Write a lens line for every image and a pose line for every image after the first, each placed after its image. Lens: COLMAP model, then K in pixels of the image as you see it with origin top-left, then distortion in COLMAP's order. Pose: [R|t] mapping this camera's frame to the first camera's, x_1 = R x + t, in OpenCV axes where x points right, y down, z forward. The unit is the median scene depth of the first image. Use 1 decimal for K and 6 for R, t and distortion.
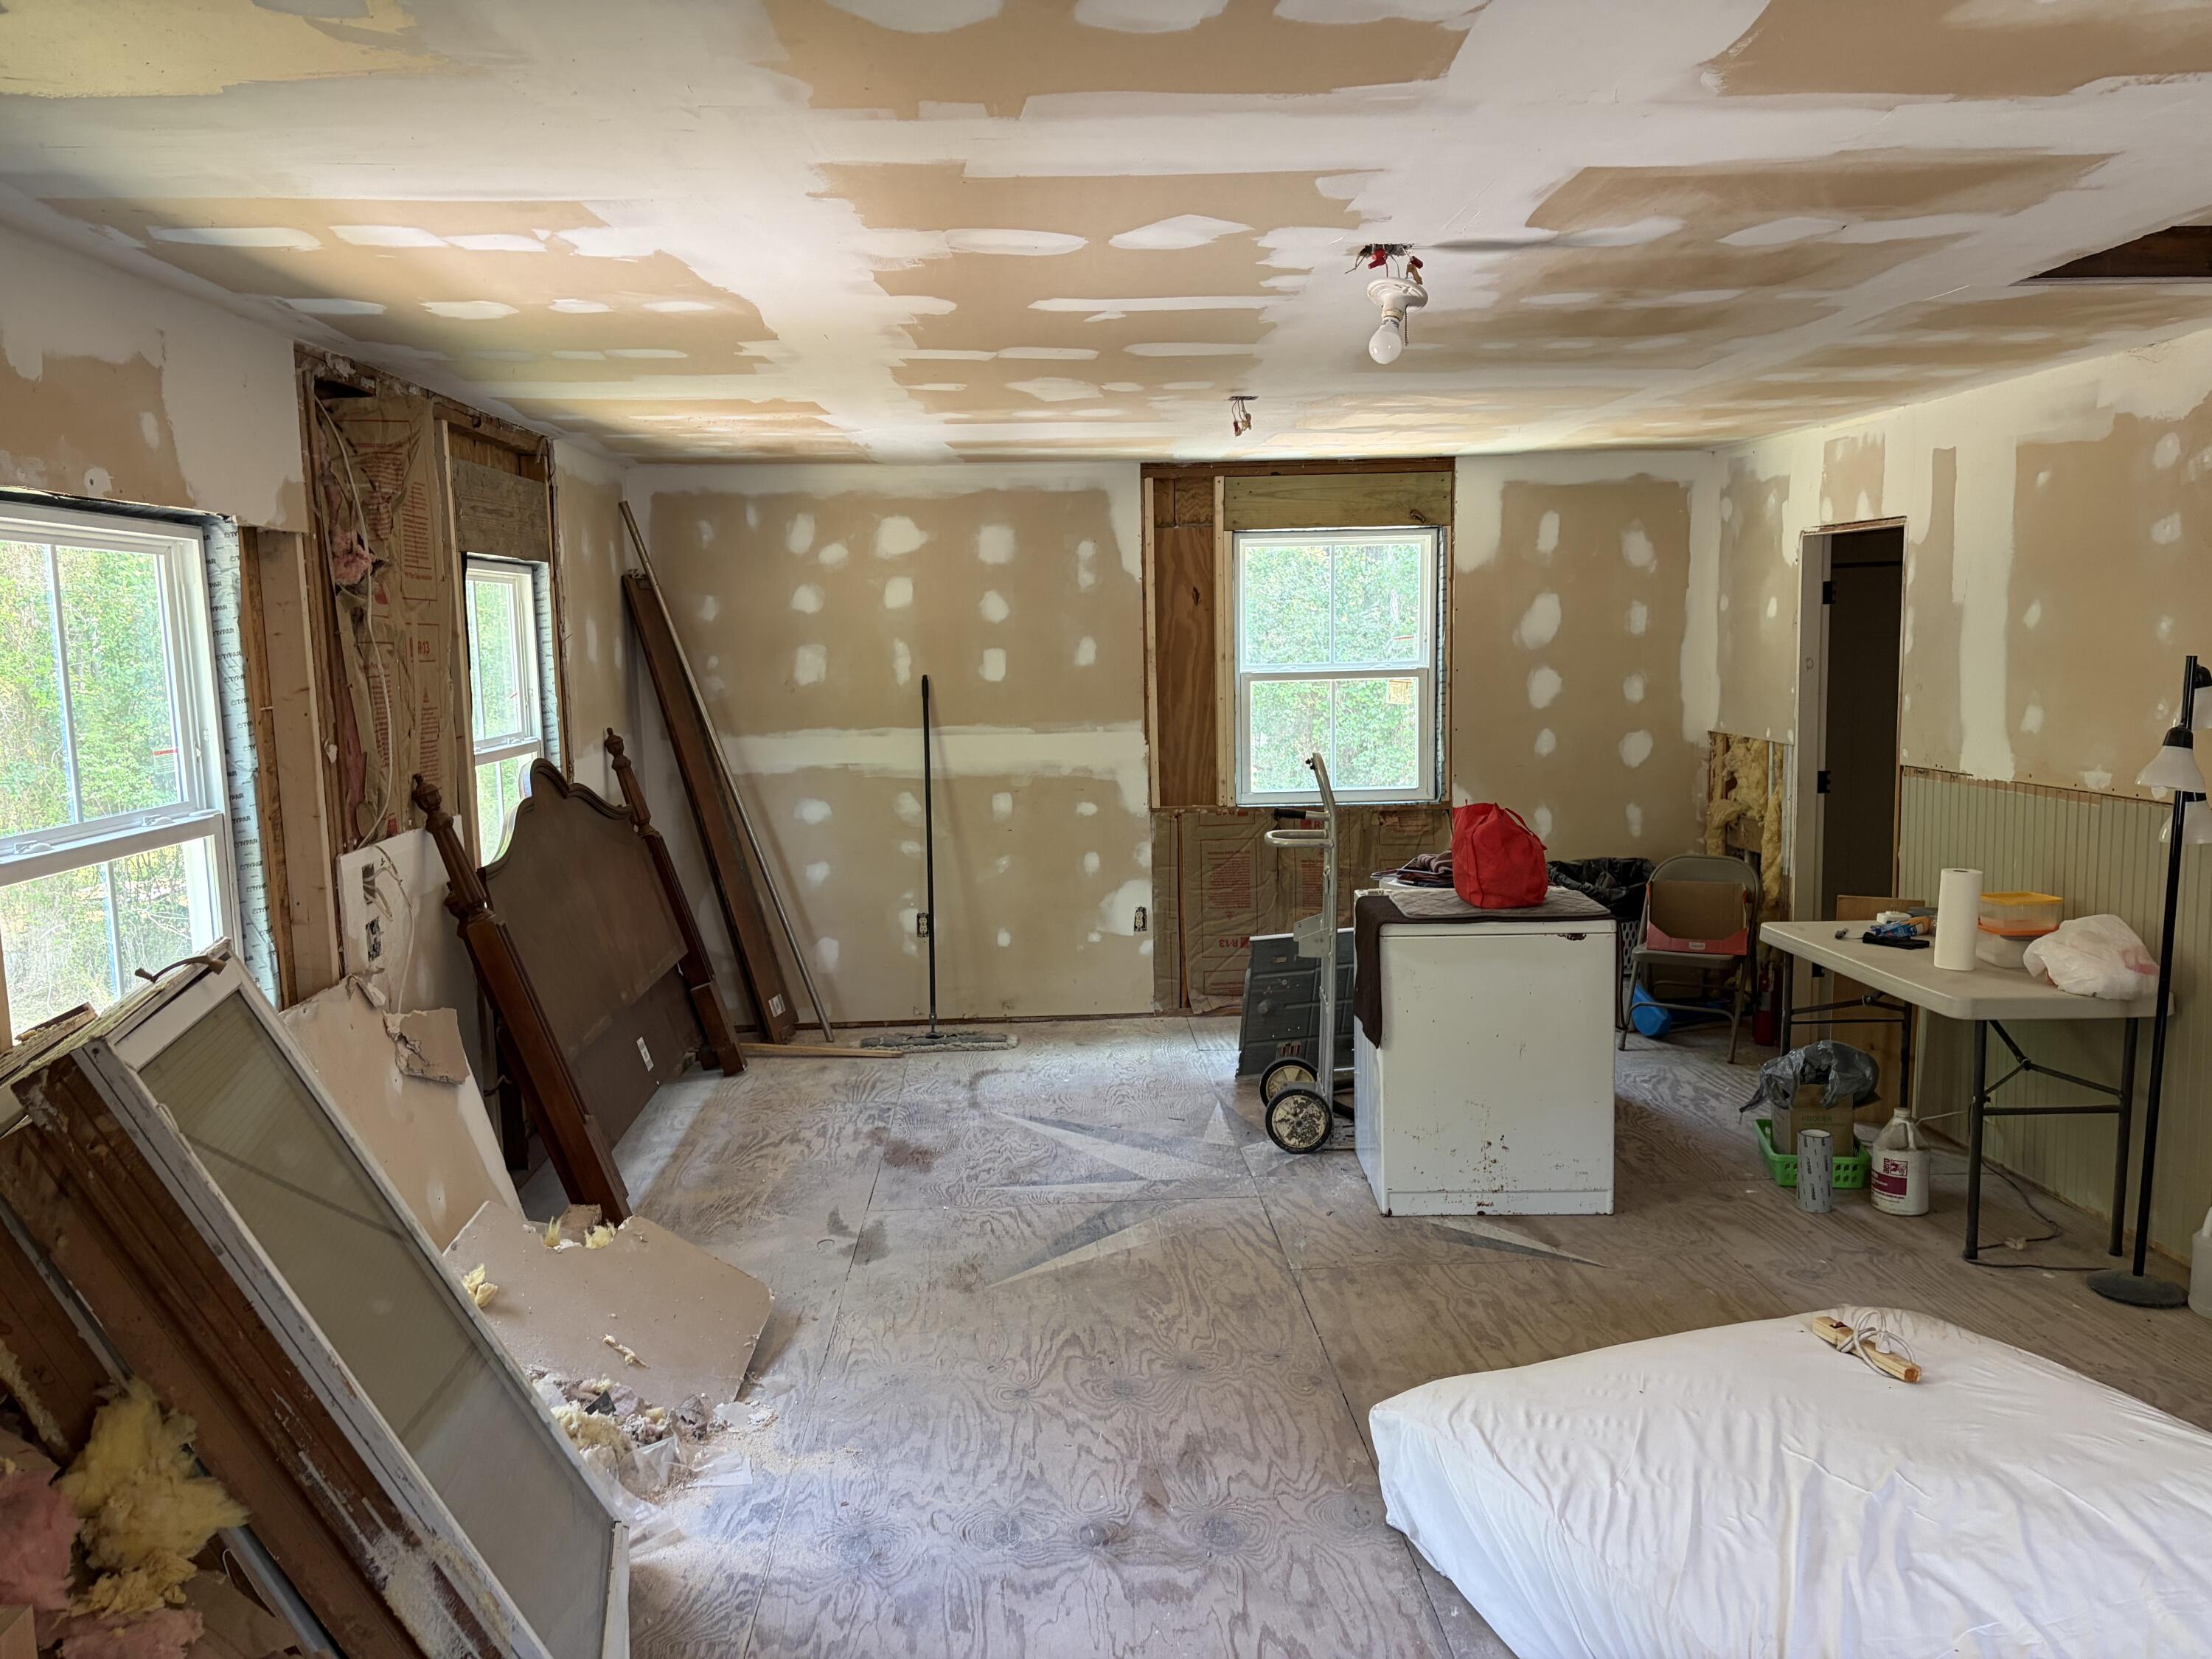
lens RADIAL K [[1636.1, 0, 1106.0], [0, 1636.1, 829.5], [0, 0, 1]] dist [0.043776, -0.063053]
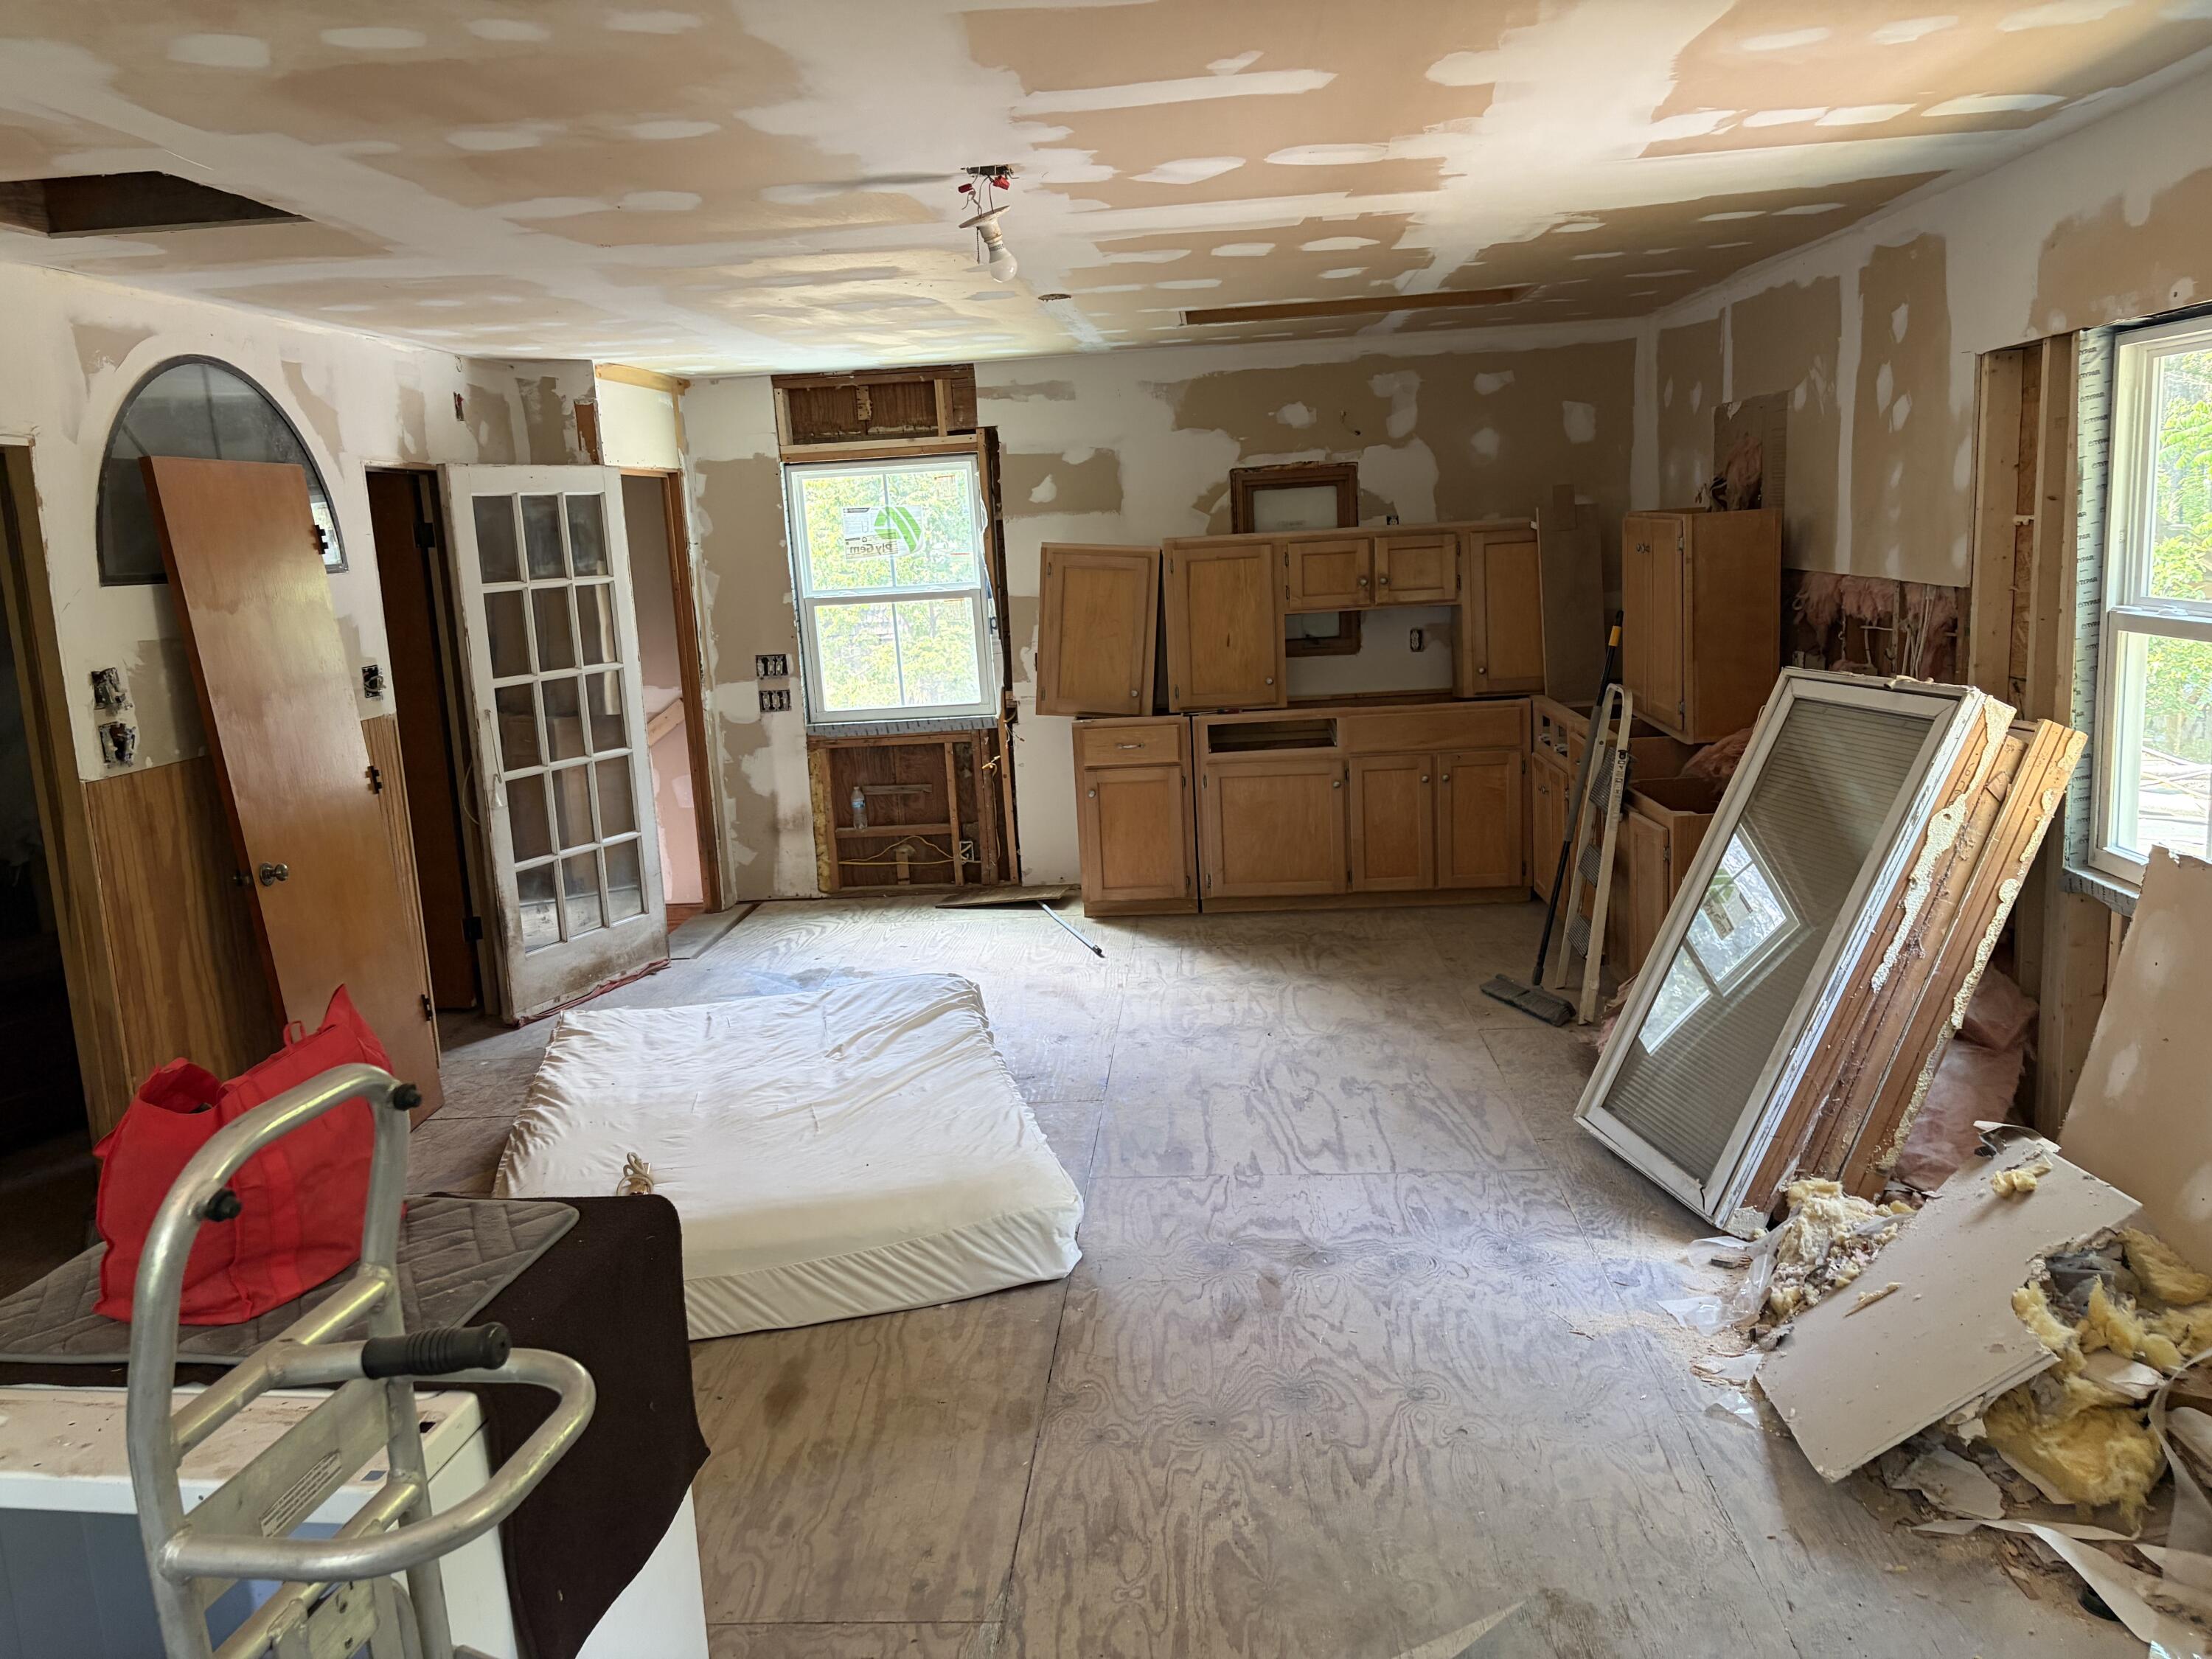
lens RADIAL K [[1636.1, 0, 1106.0], [0, 1636.1, 829.5], [0, 0, 1]] dist [0.043776, -0.063053]
pose [[-0.989973, 0.055520, 0.129885, -0.021417], [0.092029, 0.951088, 0.294893, -0.223068], [-0.107160, 0.303889, -0.946662, 1.915012]]
